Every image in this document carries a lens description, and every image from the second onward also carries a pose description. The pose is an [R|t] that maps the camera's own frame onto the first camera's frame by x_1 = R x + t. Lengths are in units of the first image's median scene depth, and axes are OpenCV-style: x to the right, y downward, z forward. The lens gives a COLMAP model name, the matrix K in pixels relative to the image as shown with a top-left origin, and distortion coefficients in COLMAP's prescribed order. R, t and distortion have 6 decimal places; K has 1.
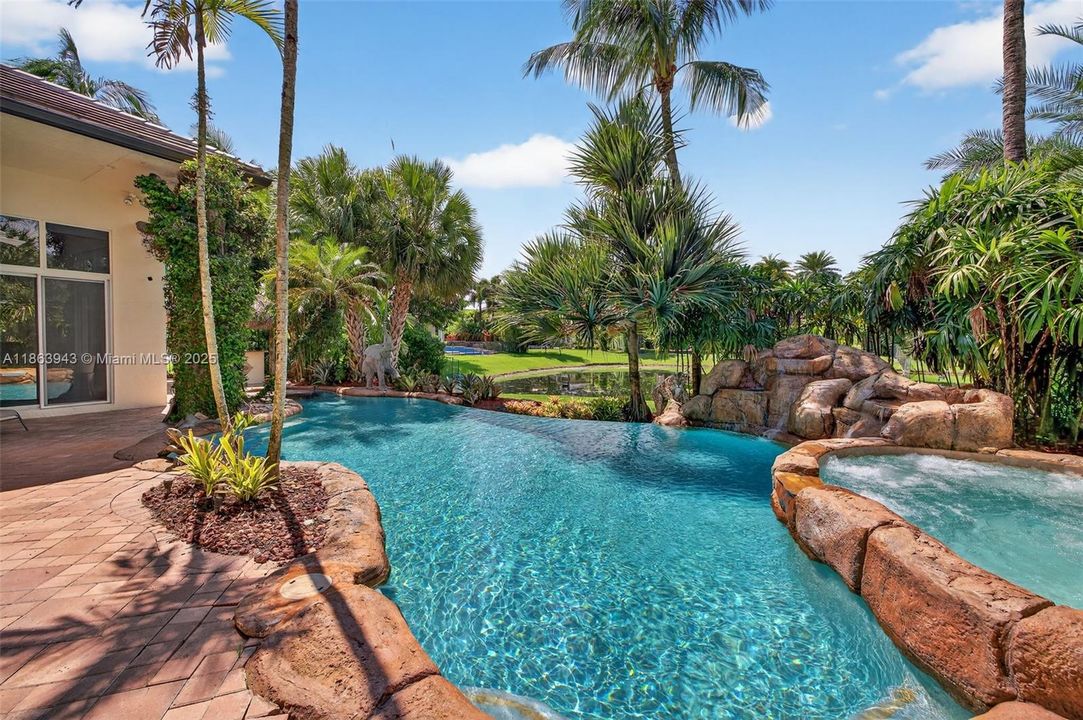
lens RADIAL K [[456.7, 0, 537.6], [0, 456.7, 345.7], [0, 0, 1]] dist [0.002825, 0.000384]
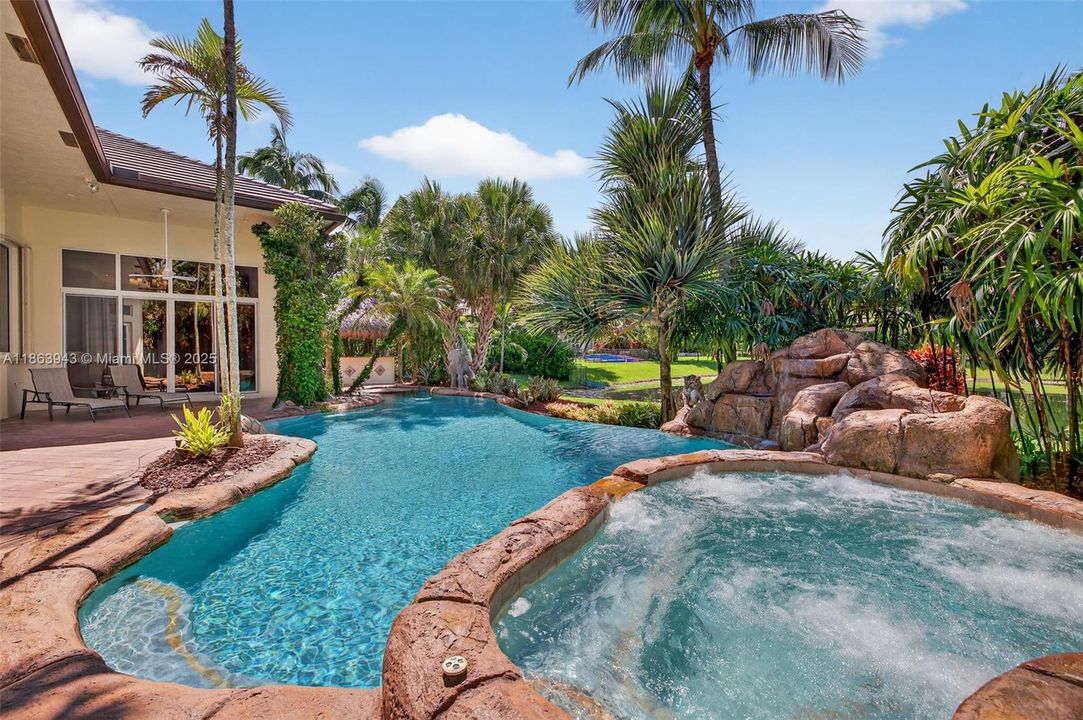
lens RADIAL K [[456.7, 0, 537.6], [0, 456.7, 345.7], [0, 0, 1]] dist [0.002825, 0.000384]
pose [[0.927827, -0.010791, -0.372855, 0.402437], [0.003416, 0.999785, -0.020433, 0.019606], [0.372995, 0.017685, 0.927665, 0.053632]]
